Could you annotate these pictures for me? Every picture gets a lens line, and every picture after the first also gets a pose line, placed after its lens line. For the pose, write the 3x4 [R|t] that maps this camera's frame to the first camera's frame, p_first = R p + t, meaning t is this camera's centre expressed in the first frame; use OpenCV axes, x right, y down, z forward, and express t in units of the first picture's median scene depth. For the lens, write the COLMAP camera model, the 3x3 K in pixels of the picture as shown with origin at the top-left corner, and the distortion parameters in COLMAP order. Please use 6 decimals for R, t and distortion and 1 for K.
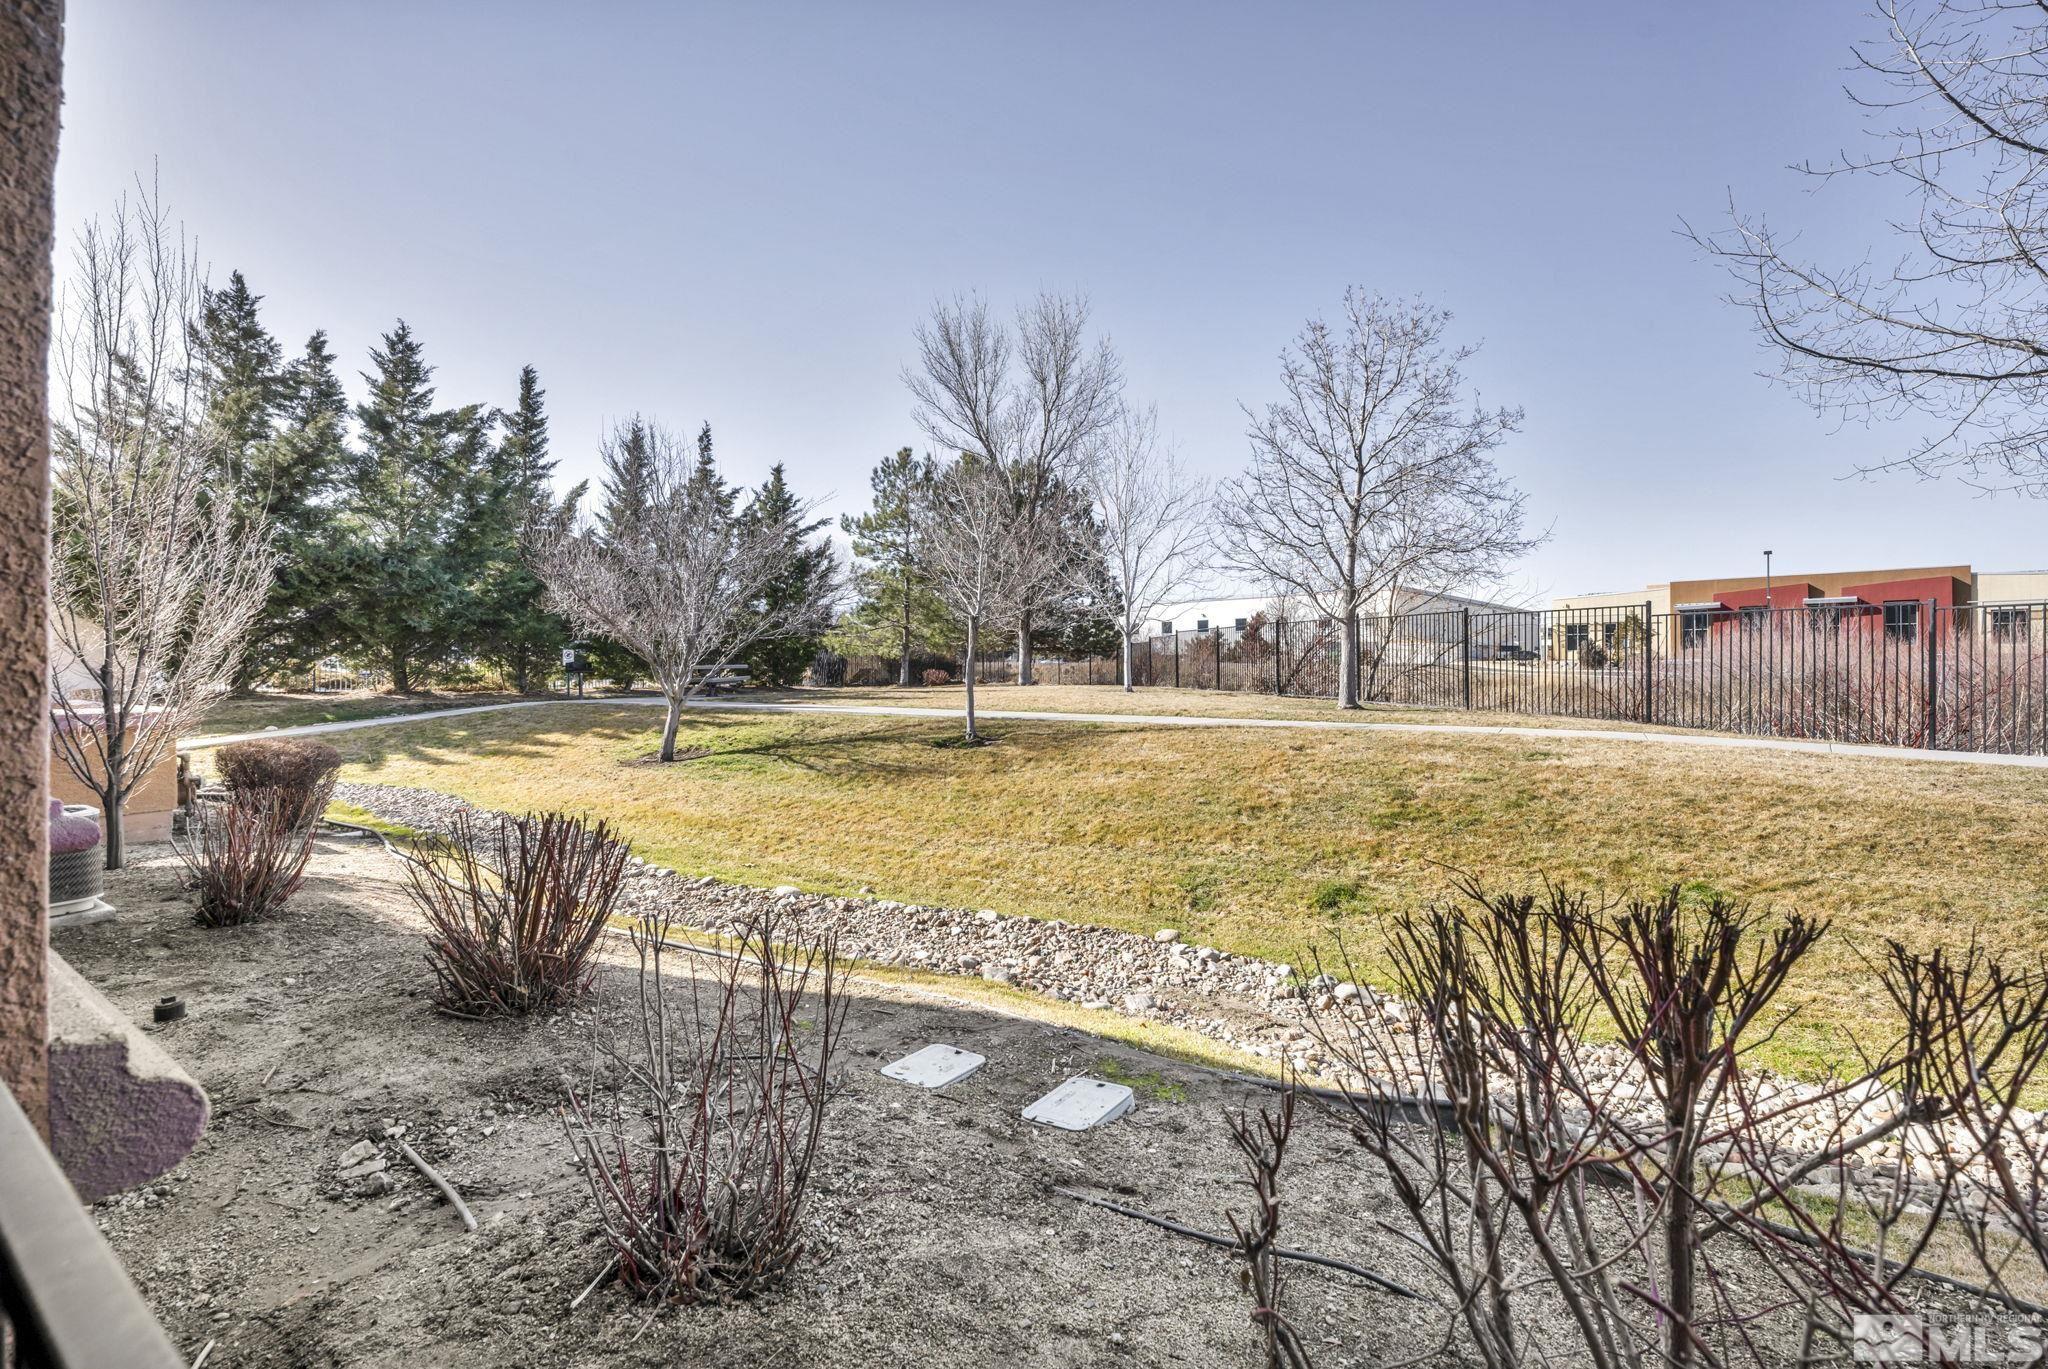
lens RADIAL K [[880.5, 0, 1028.3], [0, 880.5, 672.7], [0, 0, 1]] dist [-0.000593, -0.000915]
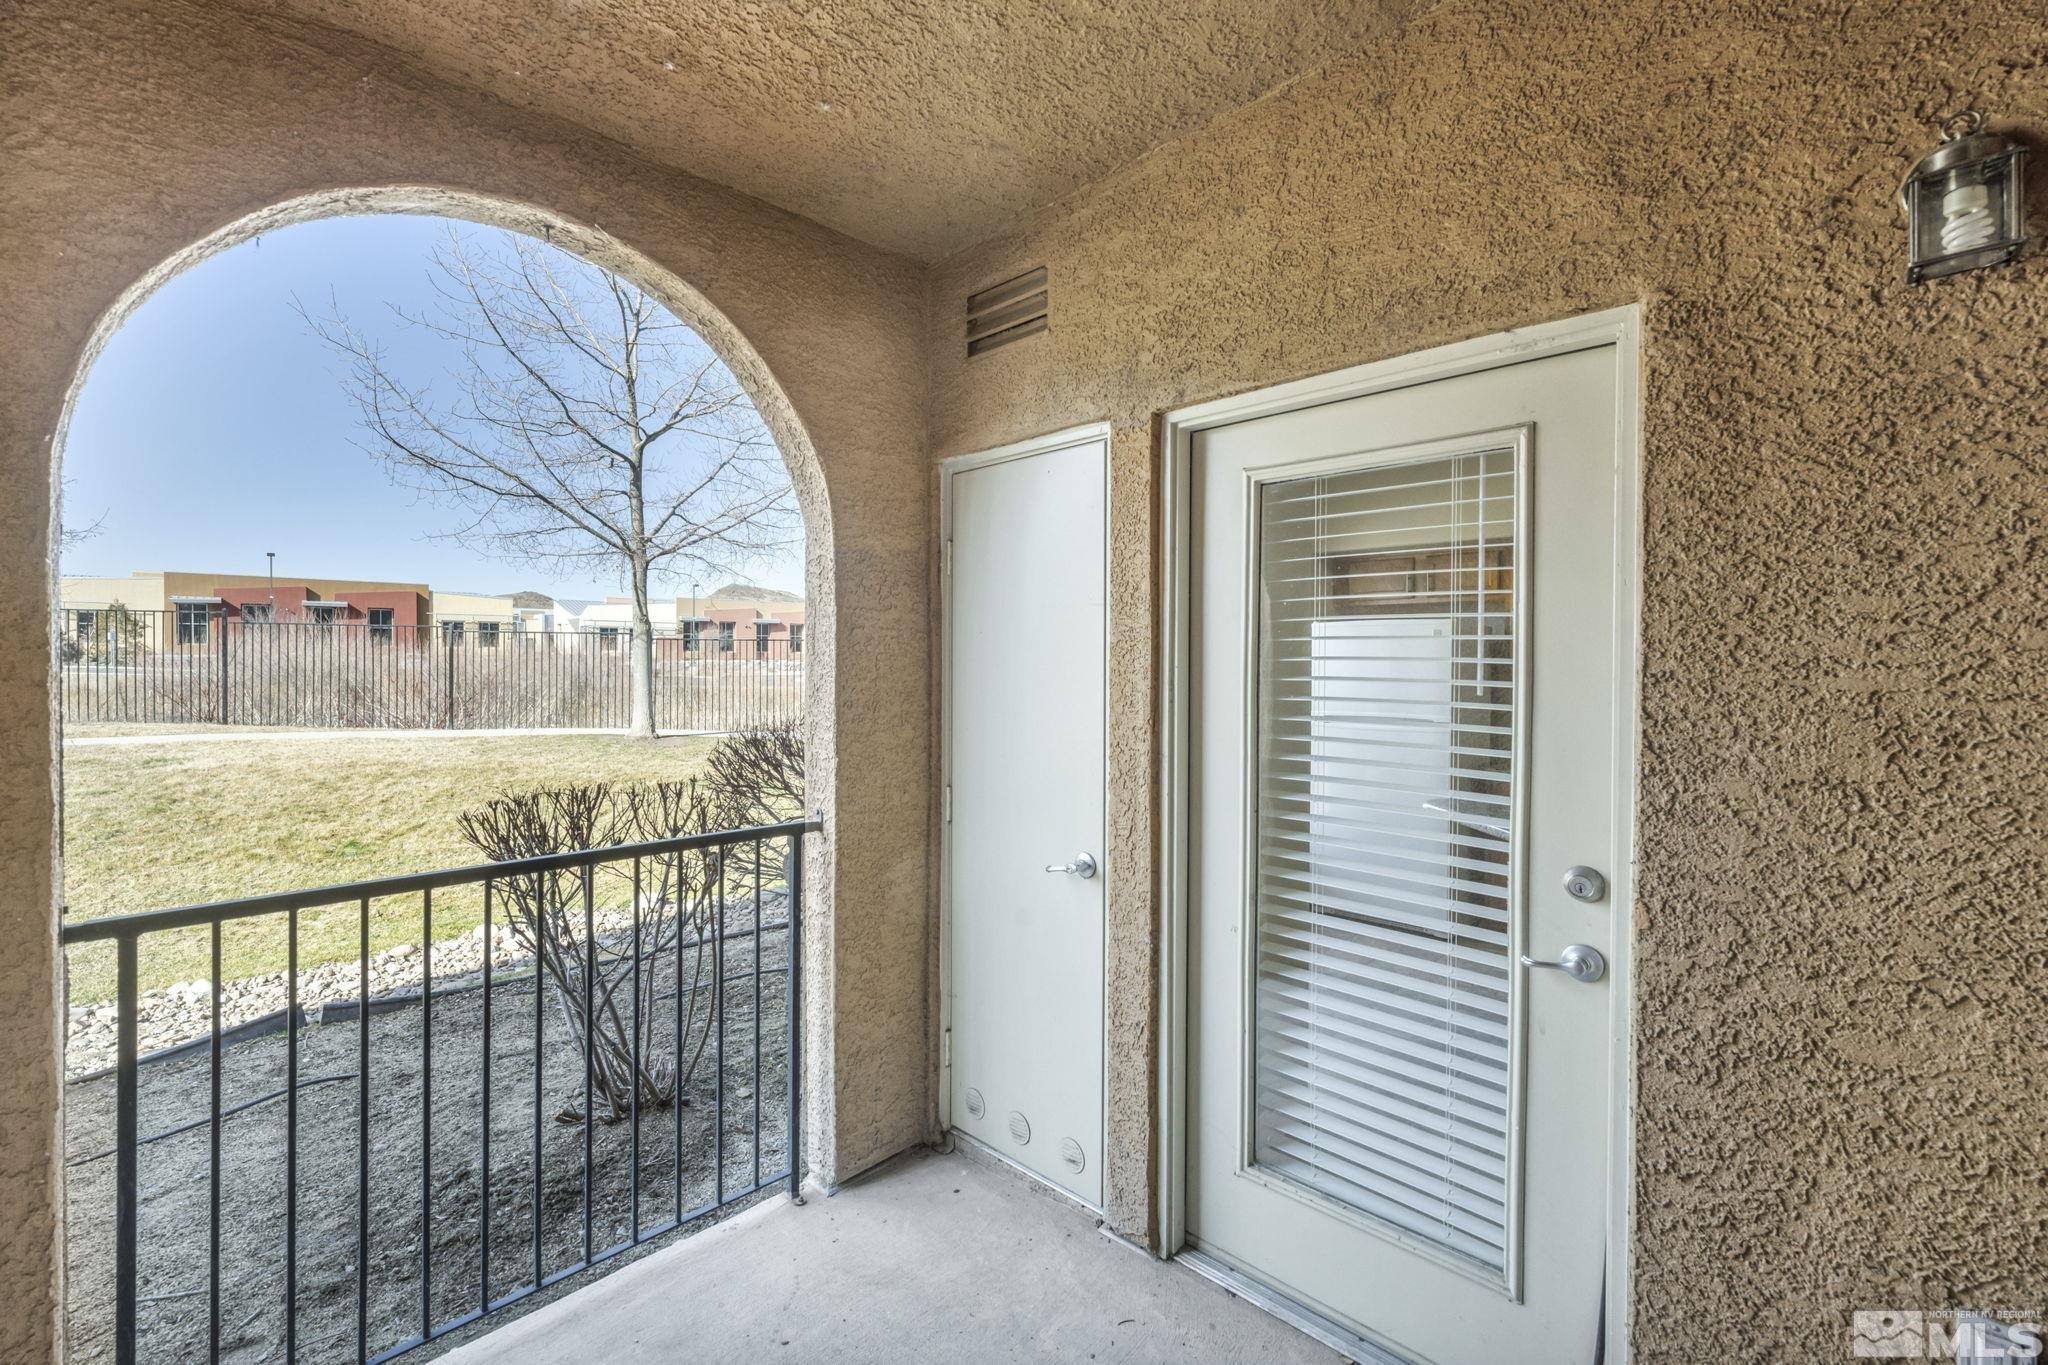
lens RADIAL K [[880.5, 0, 1020.2], [0, 880.5, 675.9], [0, 0, 1]] dist [-0.000593, -0.000915]
pose [[0.143670, -0.008564, 0.989589, -0.271385], [-0.002707, 0.999955, 0.009046, -0.016656], [-0.989622, -0.003979, 0.143641, -0.126410]]
